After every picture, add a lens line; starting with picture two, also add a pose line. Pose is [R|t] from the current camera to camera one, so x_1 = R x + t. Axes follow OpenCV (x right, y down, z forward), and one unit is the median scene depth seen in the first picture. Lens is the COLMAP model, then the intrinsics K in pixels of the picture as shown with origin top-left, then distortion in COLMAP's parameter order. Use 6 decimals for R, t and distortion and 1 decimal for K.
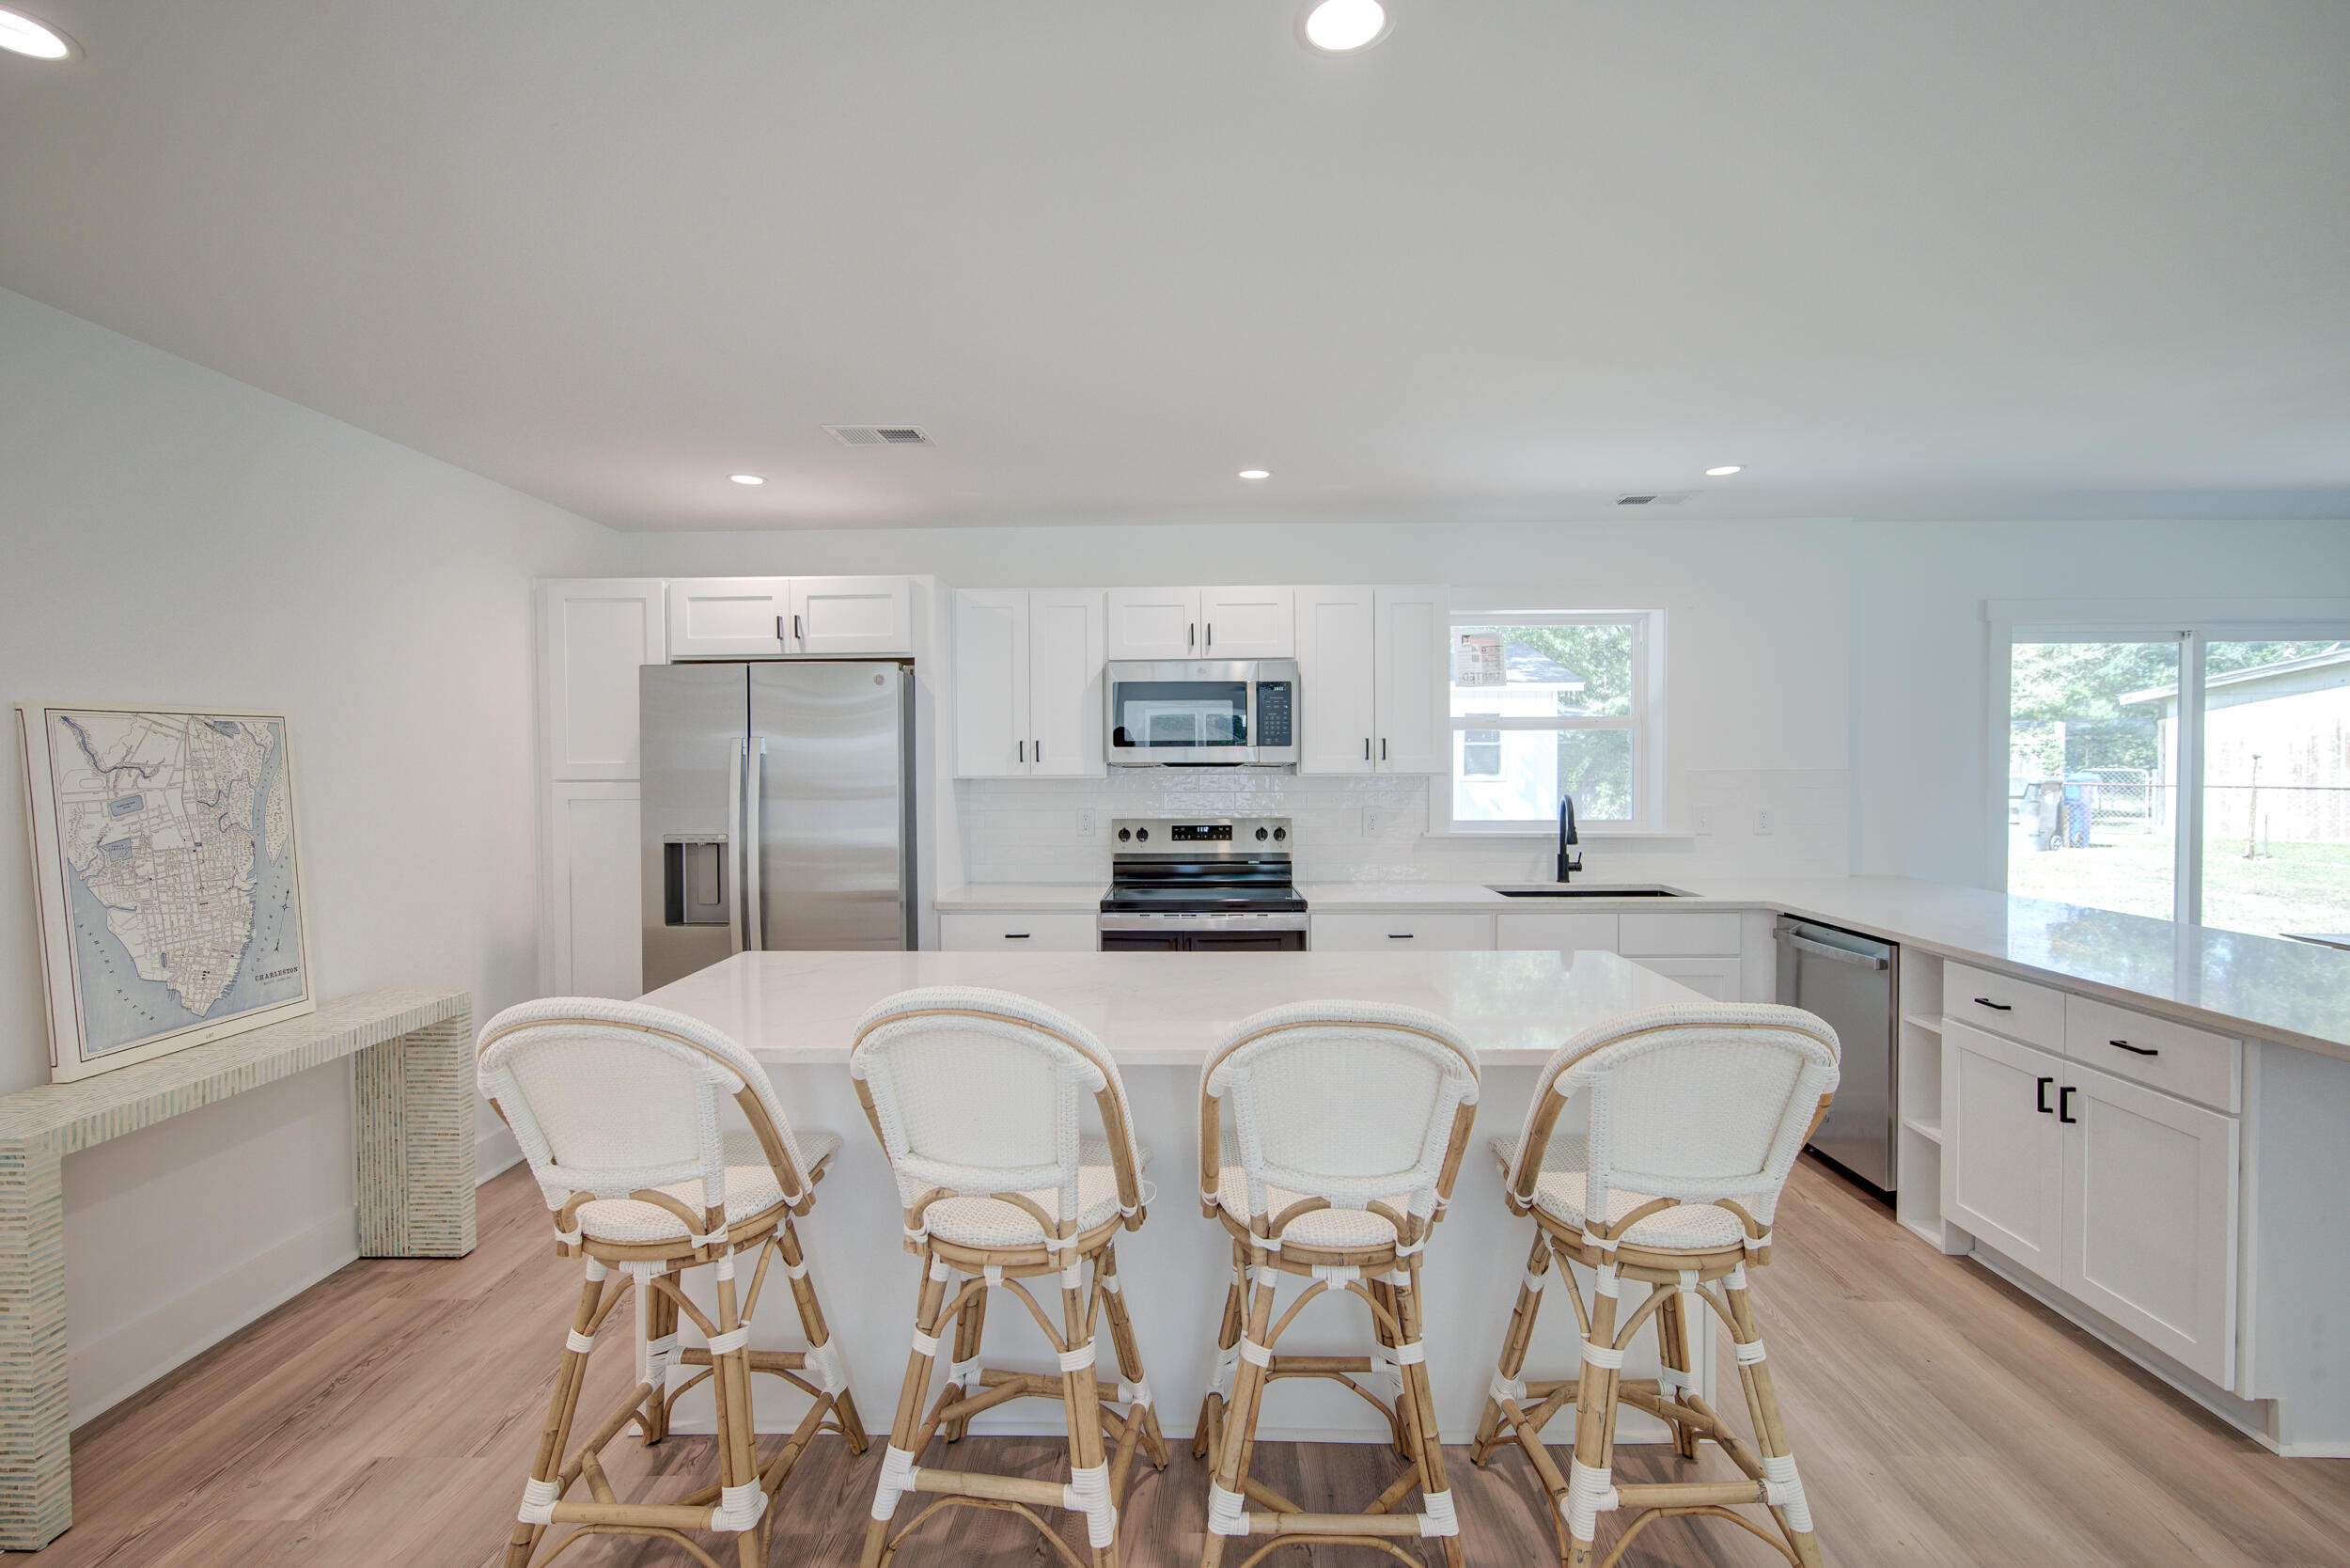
lens RADIAL K [[1074.4, 0, 1175.0], [0, 1074.4, 784.0], [0, 0, 1]] dist [-0.001042, -0.000310]
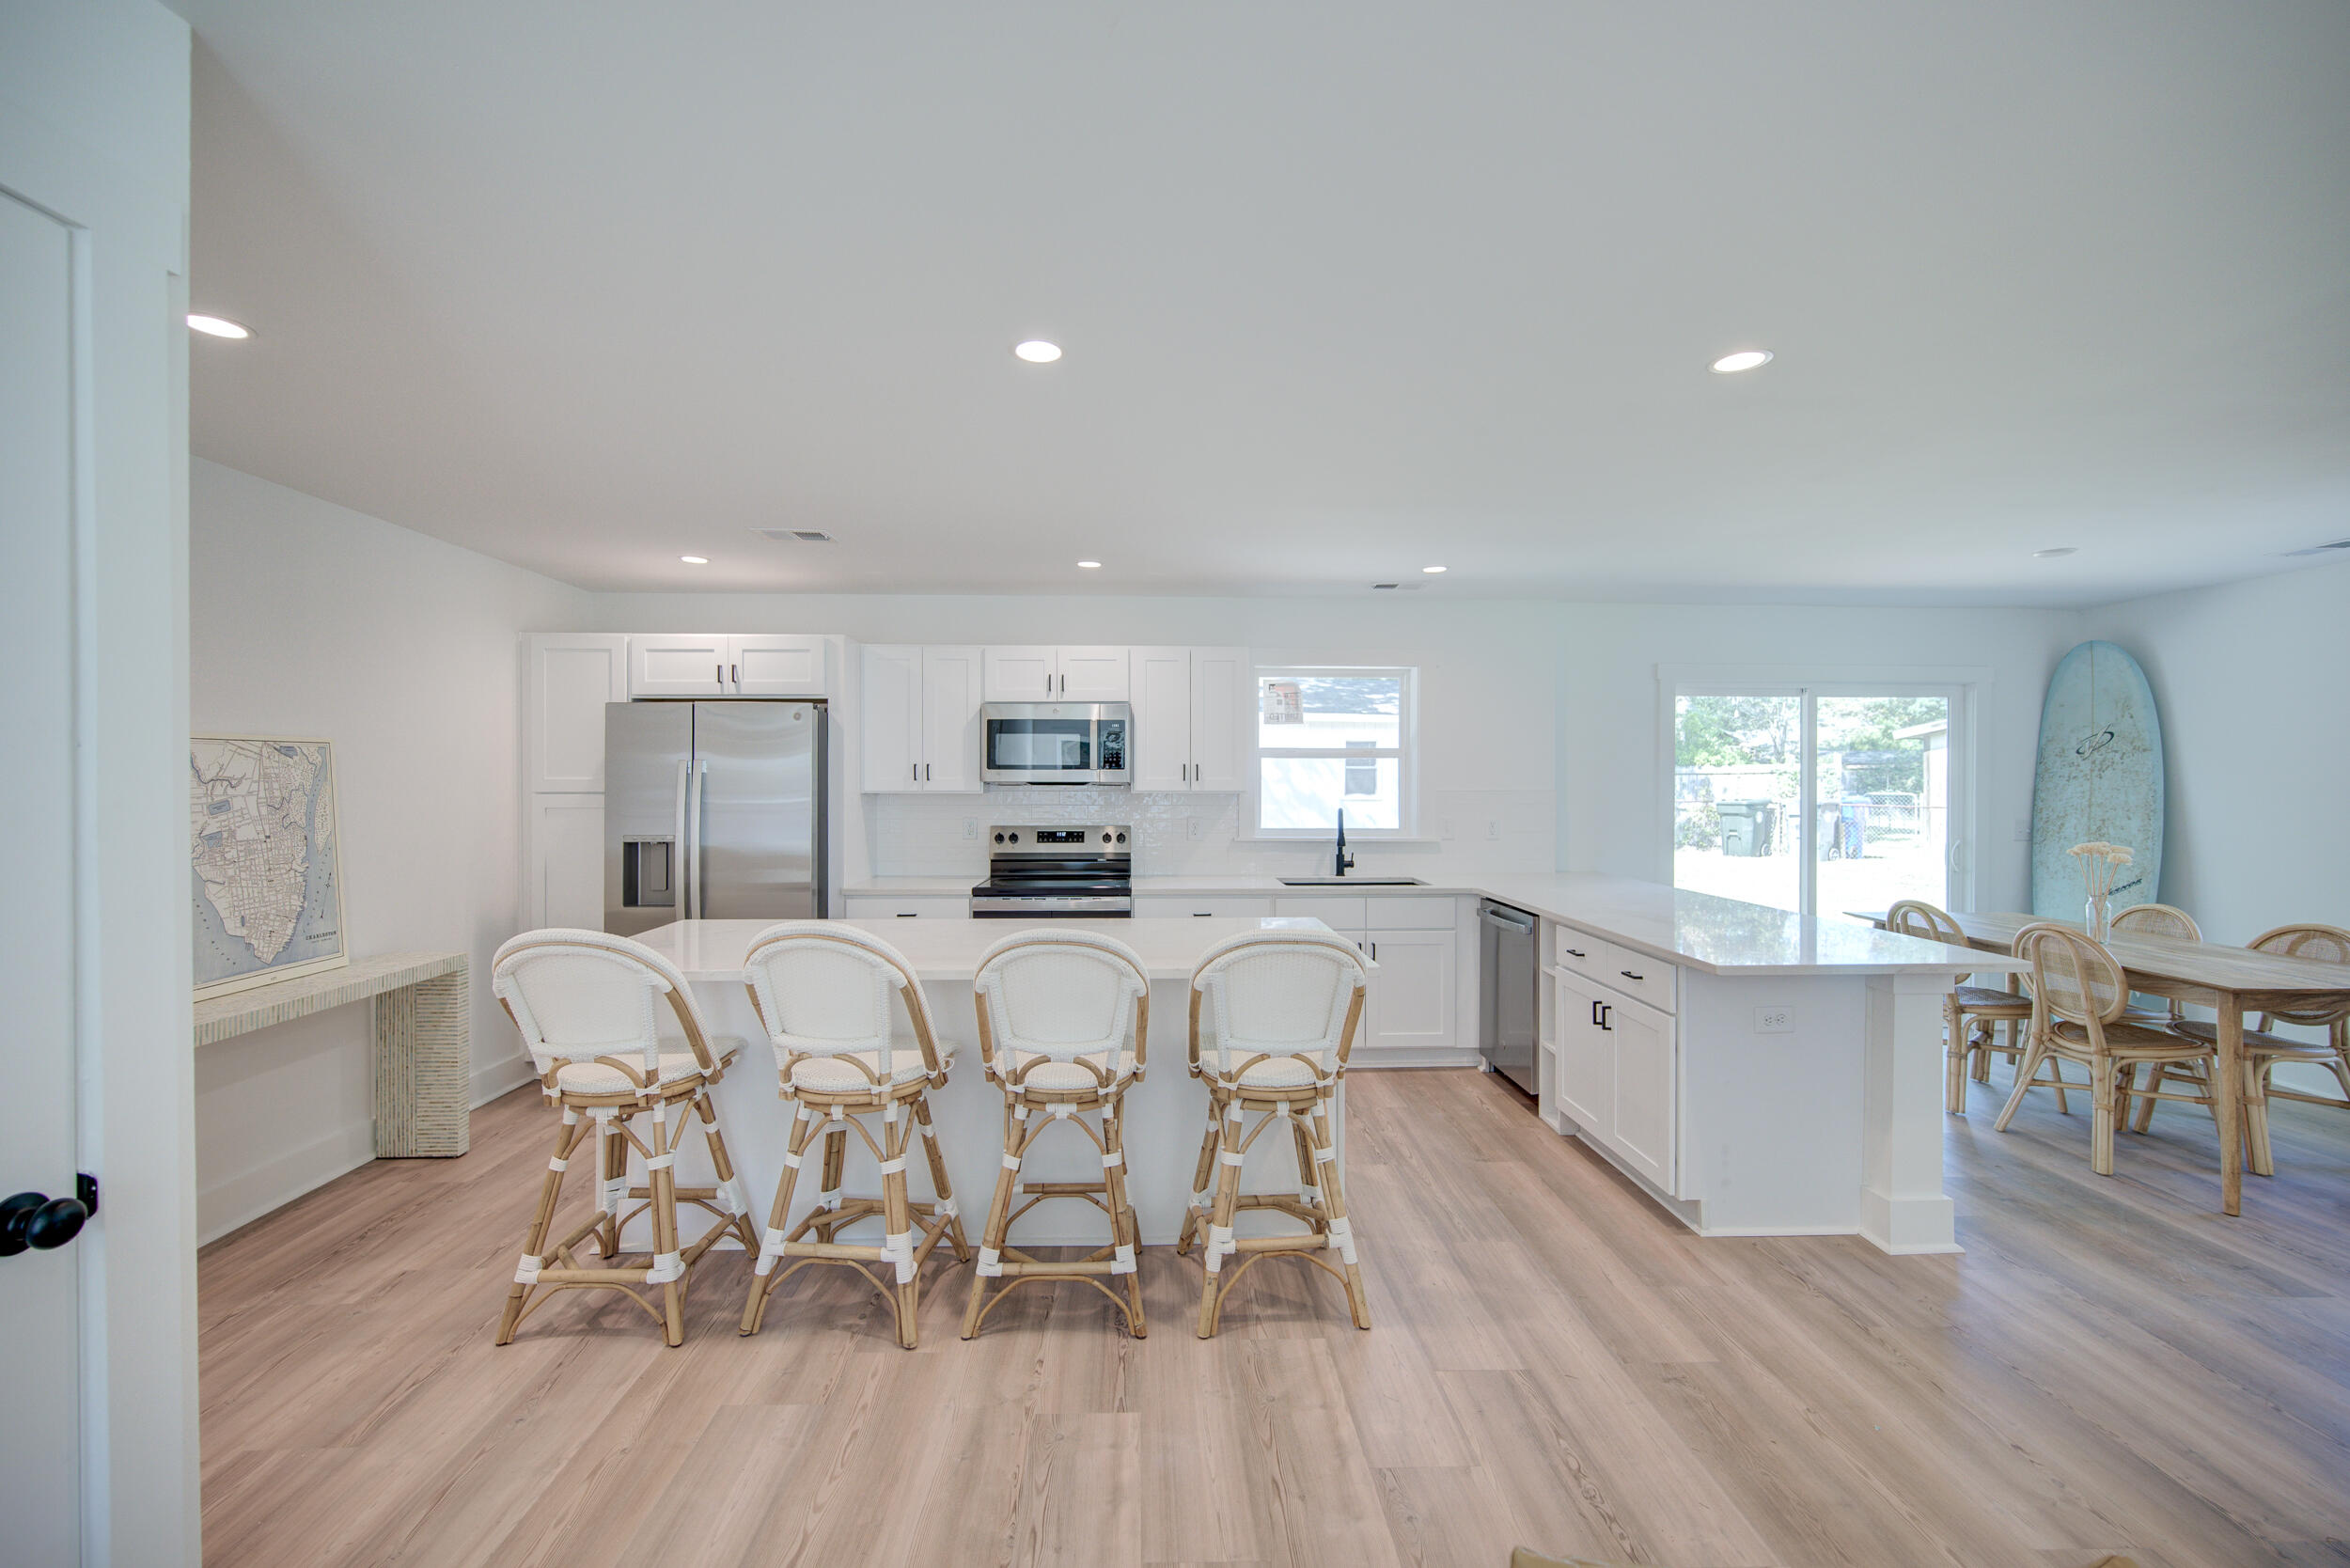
lens RADIAL K [[981.7, 0, 1175.0], [0, 981.7, 784.0], [0, 0, 1]] dist [0.002475, -0.005309]
pose [[0.997868, 0.006372, 0.064950, 0.139736], [-0.005166, 0.999812, -0.018710, 0.006039], [-0.065057, 0.018334, 0.997713, -0.284407]]
